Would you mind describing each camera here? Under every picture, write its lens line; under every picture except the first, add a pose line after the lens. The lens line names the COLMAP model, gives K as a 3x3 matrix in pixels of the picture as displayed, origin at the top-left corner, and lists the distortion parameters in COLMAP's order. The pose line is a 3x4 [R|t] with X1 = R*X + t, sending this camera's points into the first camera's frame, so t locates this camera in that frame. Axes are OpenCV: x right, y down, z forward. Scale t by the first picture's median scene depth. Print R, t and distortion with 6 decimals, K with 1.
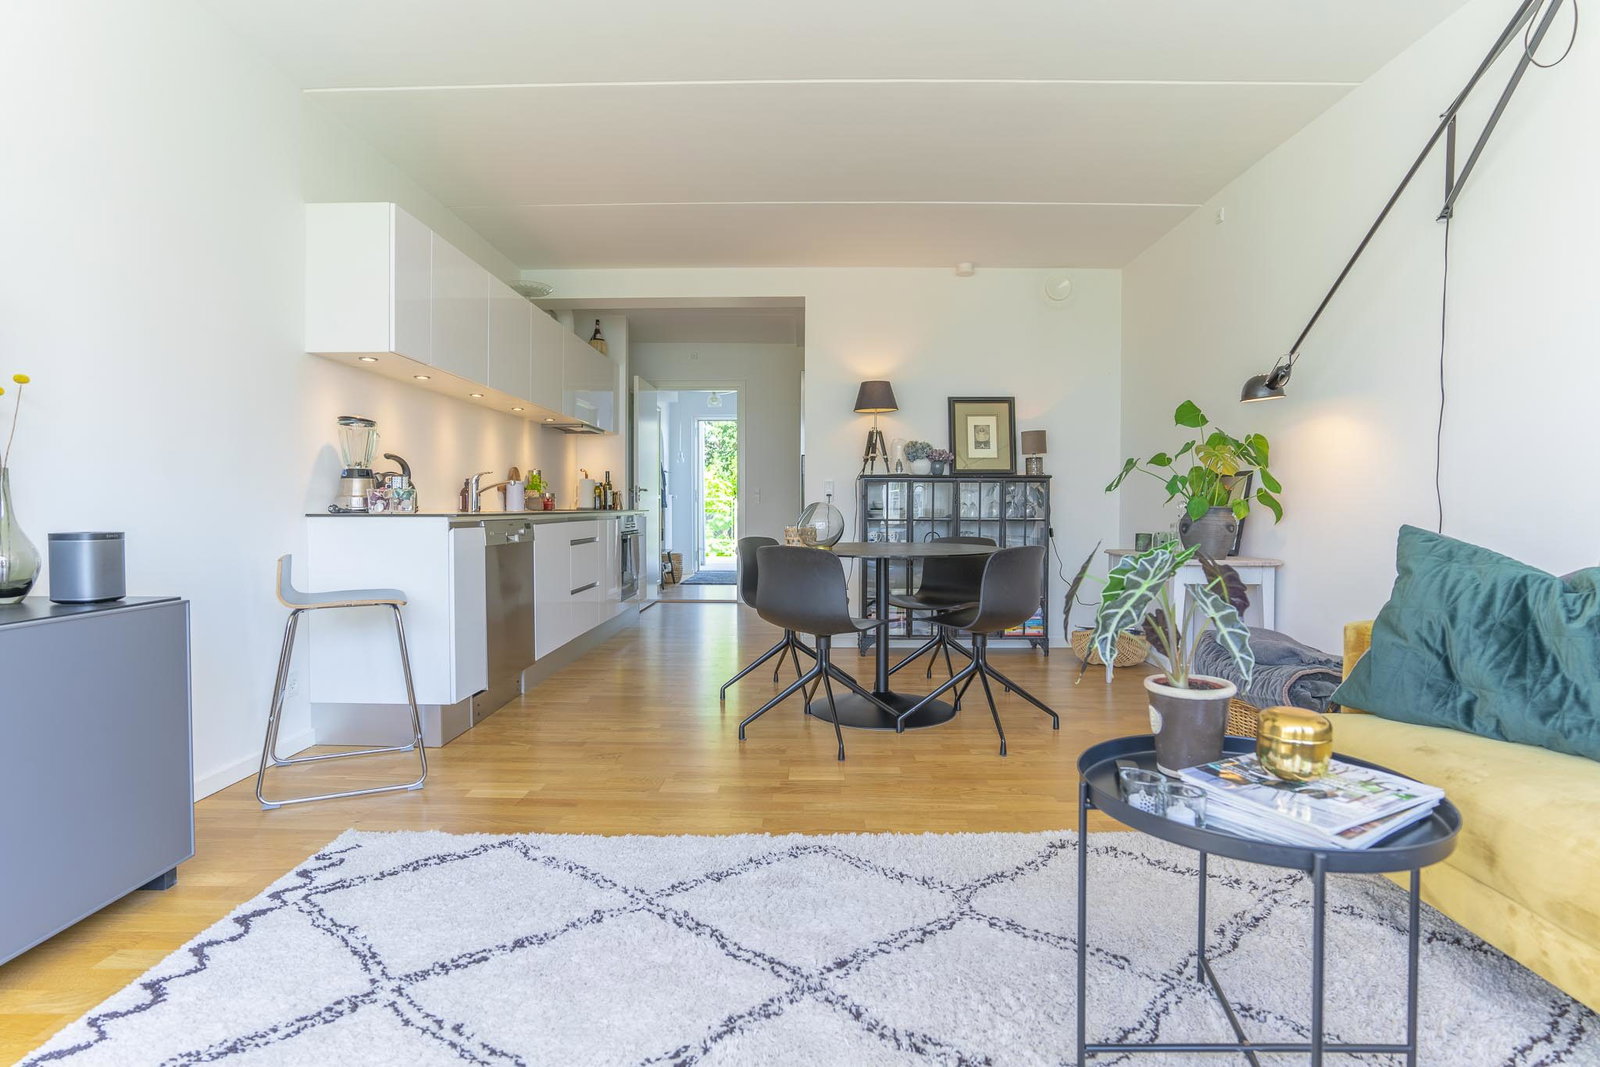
lens RADIAL K [[801.8, 0, 800.0], [0, 801.8, 533.5], [0, 0, 1]] dist [-0.059173, 0.028913]
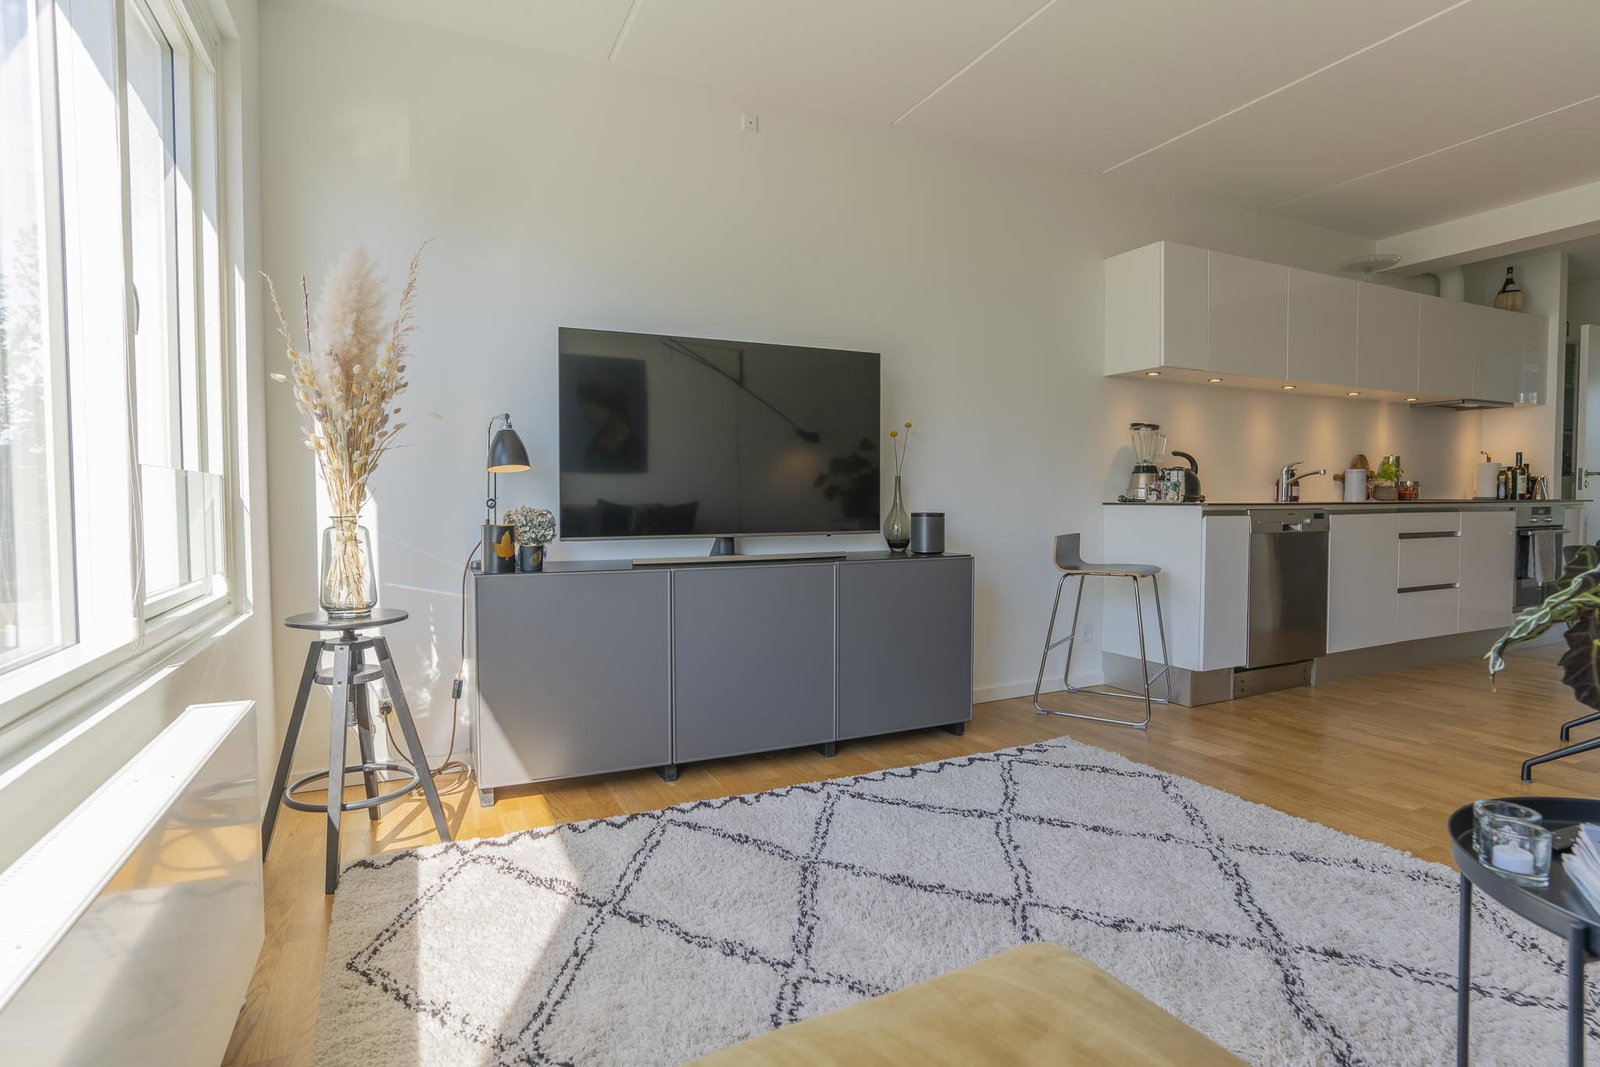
lens RADIAL K [[826.0, 0, 823.2], [0, 826.0, 529.2], [0, 0, 1]] dist [-0.006044, -0.000829]
pose [[0.471322, 0.030581, -0.881431, 0.342268], [-0.025968, 0.999447, 0.020790, 0.002202], [0.881579, 0.013090, 0.471855, -0.033076]]
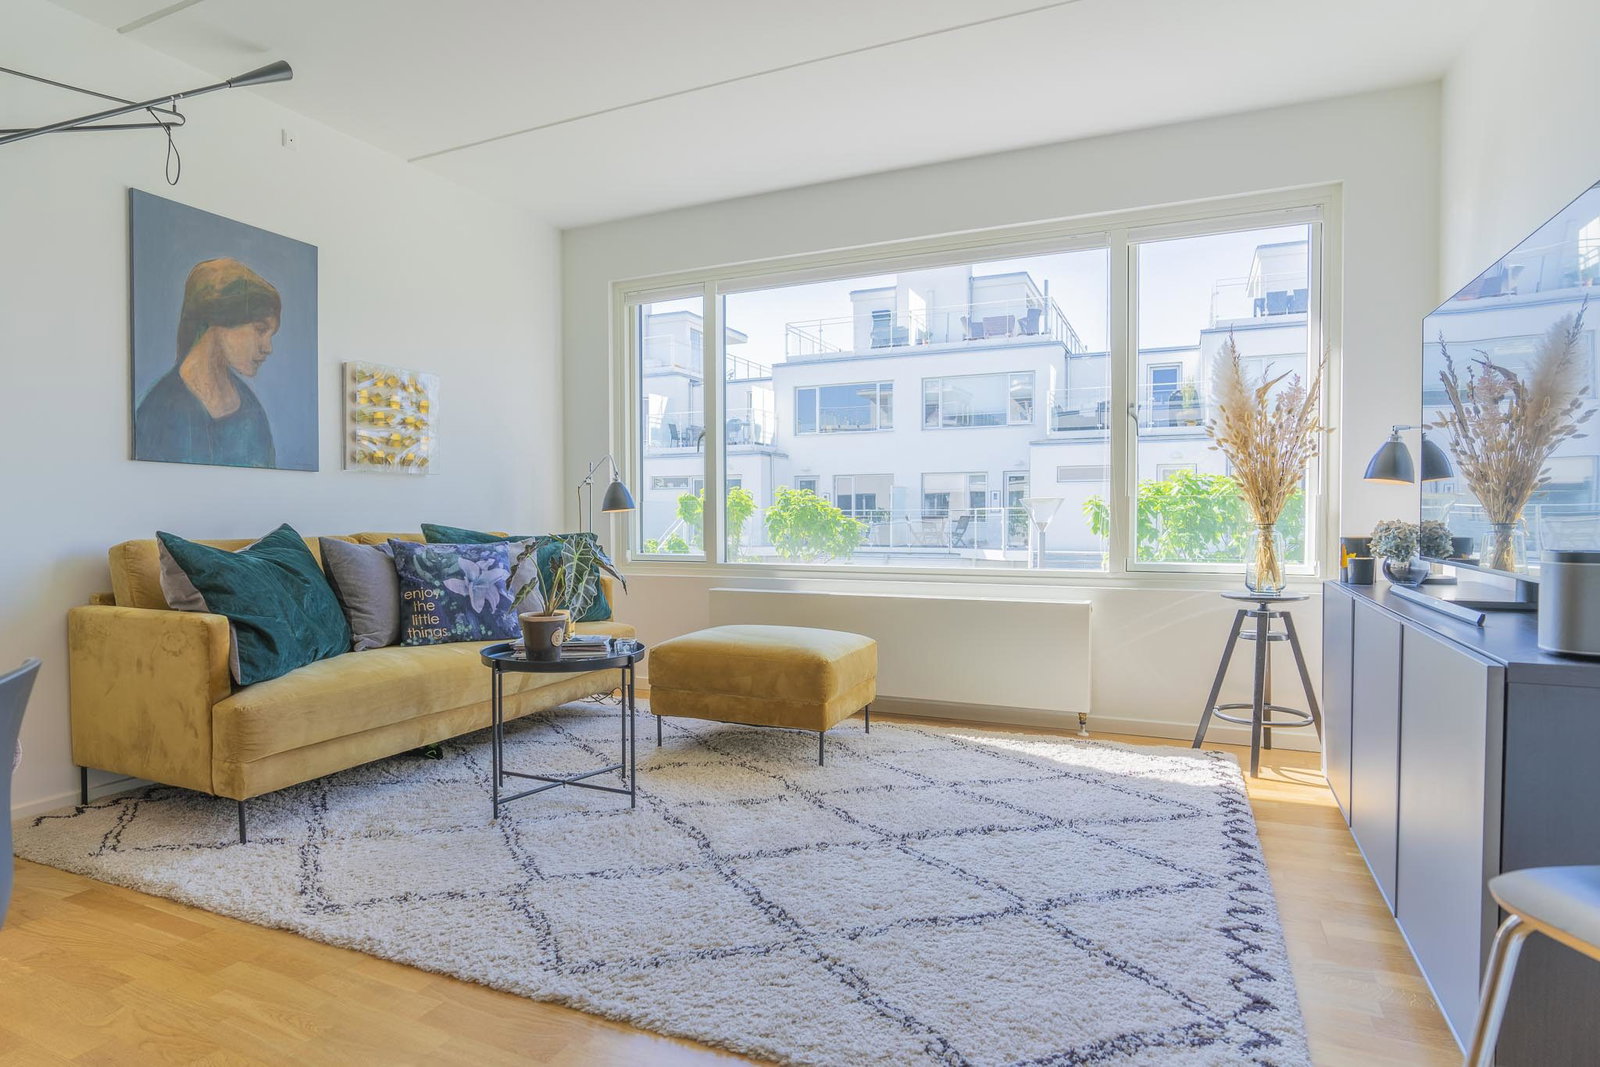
lens RADIAL K [[883.9, 0, 800.0], [0, 883.9, 533.5], [0, 0, 1]] dist [-0.020396, 0.000786]
pose [[-0.922233, -0.005557, 0.386594, -0.353989], [0.011532, 0.999057, 0.041869, -0.031699], [-0.386462, 0.043071, -0.921299, 1.167781]]
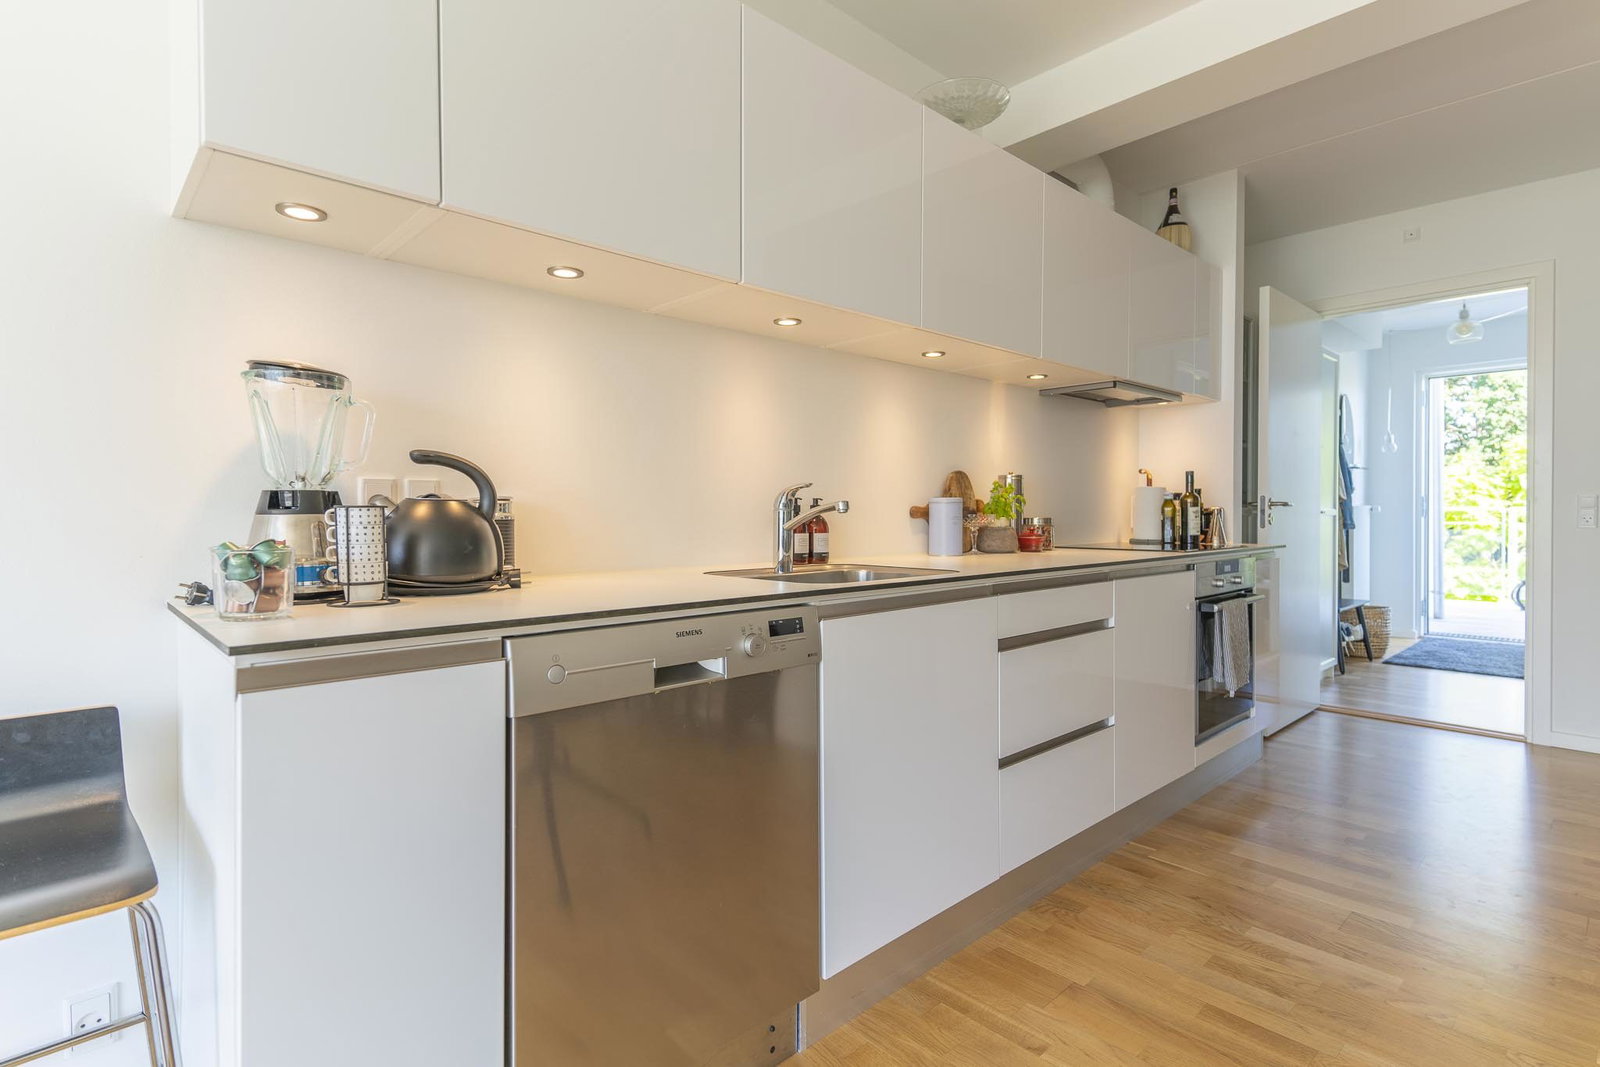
lens RADIAL K [[800.5, 0, 800.2], [0, 800.5, 523.9], [0, 0, 1]] dist [0.000298, 0.028284]
pose [[0.699526, 0.007228, -0.714570, -0.088832], [-0.020942, 0.999727, -0.010388, -0.067860], [0.714300, 0.022231, 0.699487, 0.933896]]
